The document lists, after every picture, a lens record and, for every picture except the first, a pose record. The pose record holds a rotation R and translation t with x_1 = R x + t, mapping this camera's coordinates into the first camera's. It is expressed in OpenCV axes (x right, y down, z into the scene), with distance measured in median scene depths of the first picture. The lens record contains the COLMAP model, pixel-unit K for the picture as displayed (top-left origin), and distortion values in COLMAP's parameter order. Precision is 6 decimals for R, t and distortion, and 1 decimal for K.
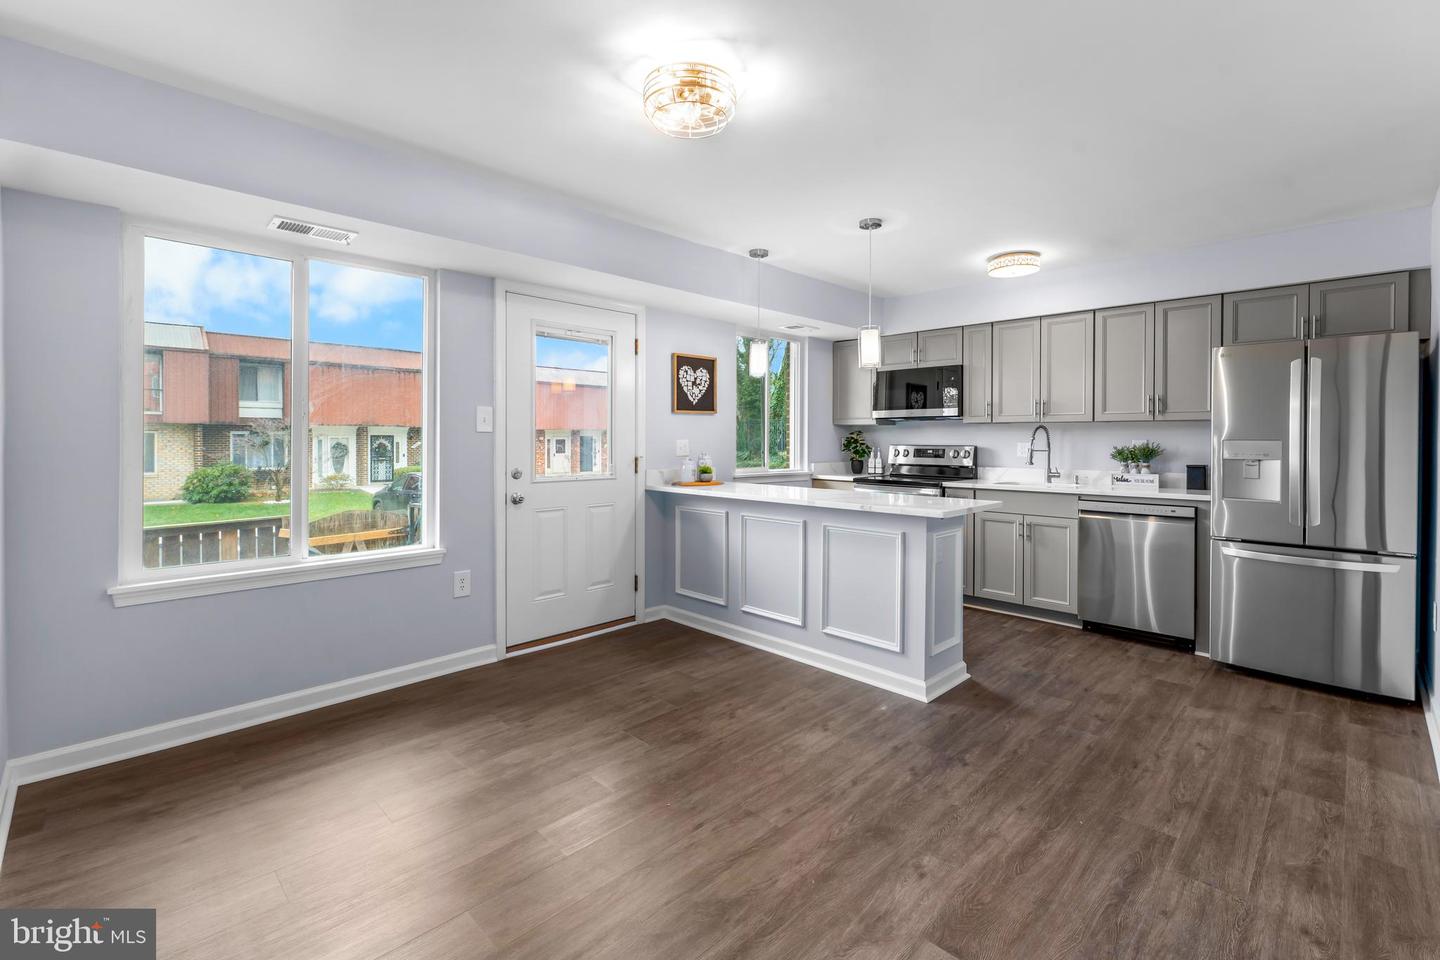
lens RADIAL K [[633.5, 0, 725.2], [0, 633.5, 444.9], [0, 0, 1]] dist [0.001044, -0.000050]
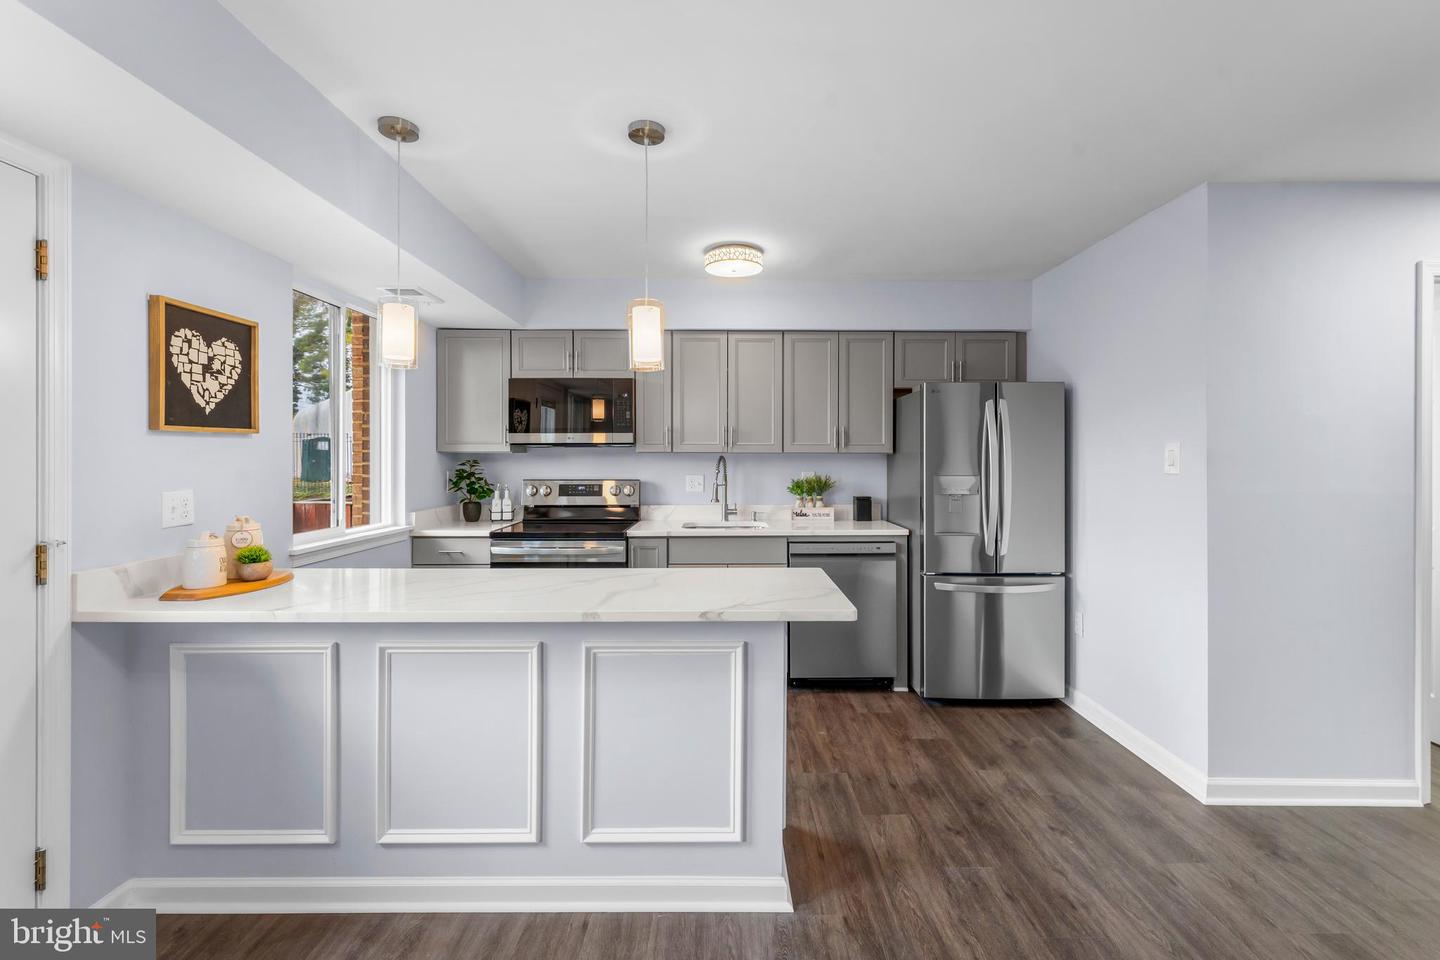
lens RADIAL K [[626.1, 0, 728.4], [0, 626.1, 456.5], [0, 0, 1]] dist [0.001839, -0.000163]
pose [[0.702842, -0.002761, 0.711340, -0.118883], [0.008757, 0.999950, -0.004771, -0.028970], [-0.711292, 0.009583, 0.702831, 0.436466]]
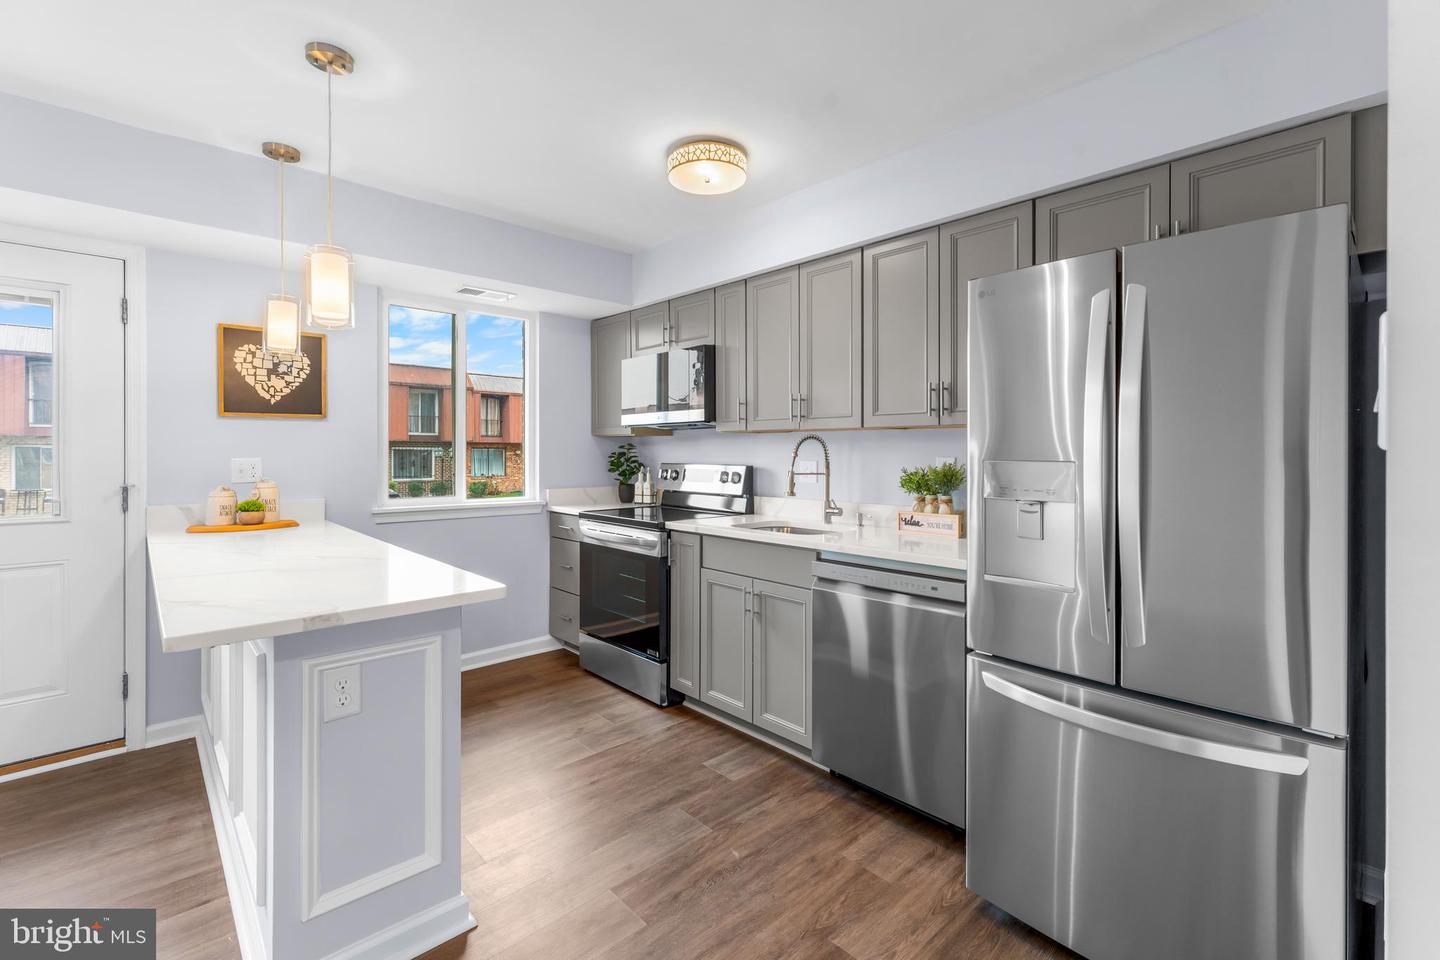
lens RADIAL K [[629.8, 0, 727.0], [0, 629.8, 452.2], [0, 0, 1]] dist [0.001383, 0.000094]
pose [[0.999504, -0.000926, -0.031488, 0.484531], [0.000627, 0.999955, -0.009486, -0.007760], [0.031495, 0.009462, 0.999459, 0.397065]]
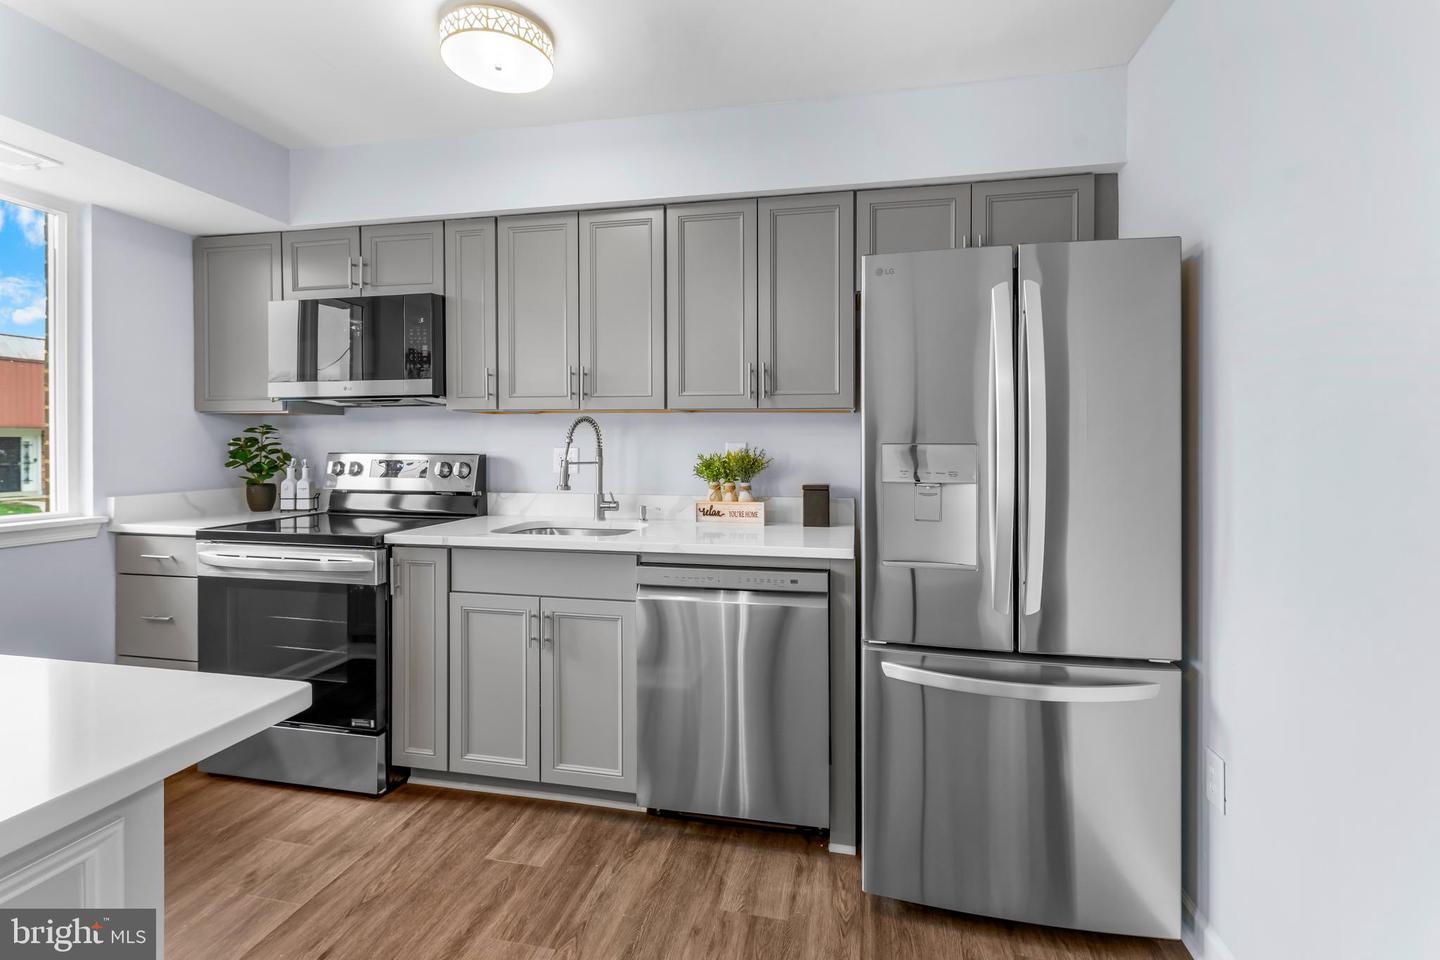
lens RADIAL K [[631.3, 0, 730.1], [0, 631.3, 441.9], [0, 0, 1]] dist [0.002149, 0.000179]
pose [[0.833959, -0.001922, 0.551824, 0.338482], [0.006082, 0.999965, -0.005710, -0.005677], [-0.551793, 0.008118, 0.833941, 0.534329]]
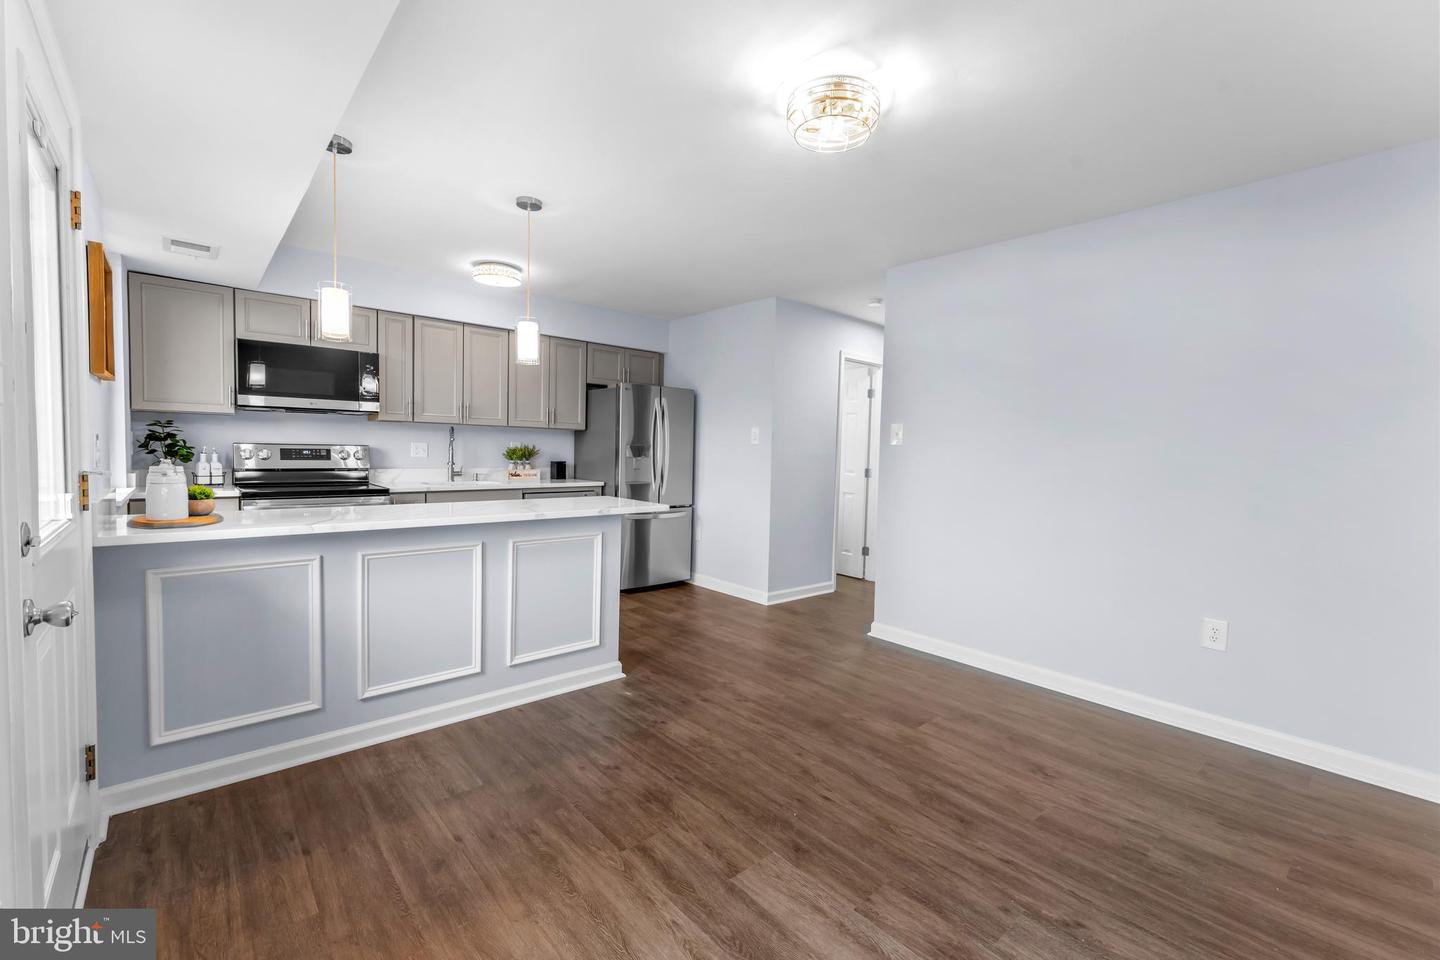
lens RADIAL K [[604.0, 0, 724.9], [0, 604.0, 476.2], [0, 0, 1]] dist [0.001225, 0.000130]
pose [[0.057585, -0.047847, 0.997193, -0.528800], [-0.014150, 0.998711, 0.048737, -0.004816], [-0.998240, -0.016917, 0.056834, 0.552764]]
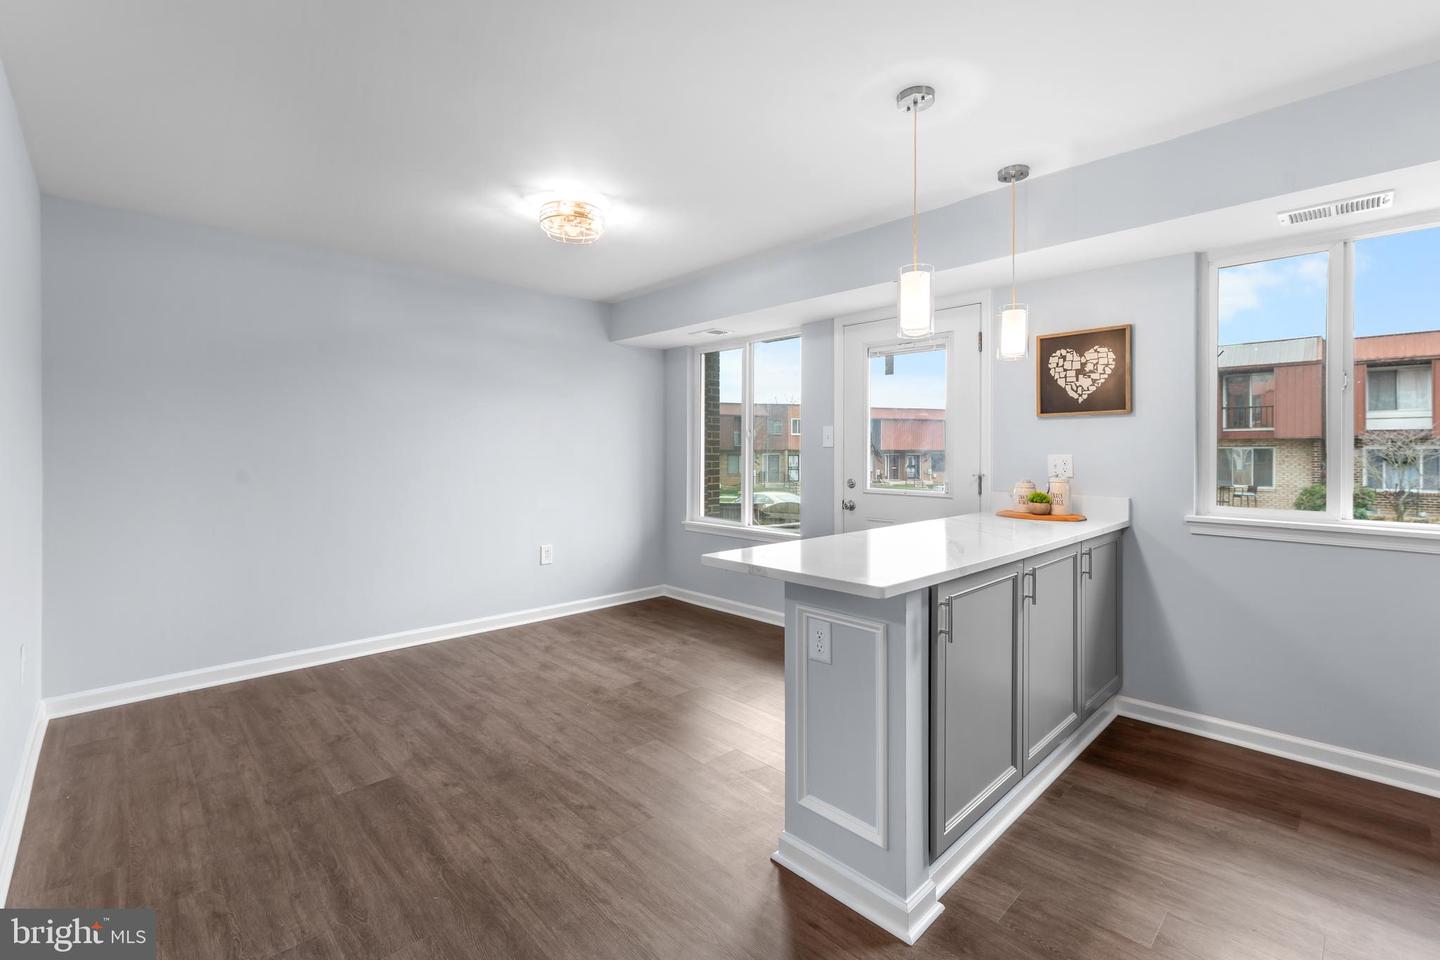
lens RADIAL K [[629.8, 0, 727.0], [0, 629.8, 452.2], [0, 0, 1]] dist [0.001383, 0.000094]
pose [[-0.014809, -0.000851, -0.999890, 0.695948], [-0.012450, 0.999922, -0.000667, -0.005651], [0.999813, 0.012439, -0.014819, 0.690699]]
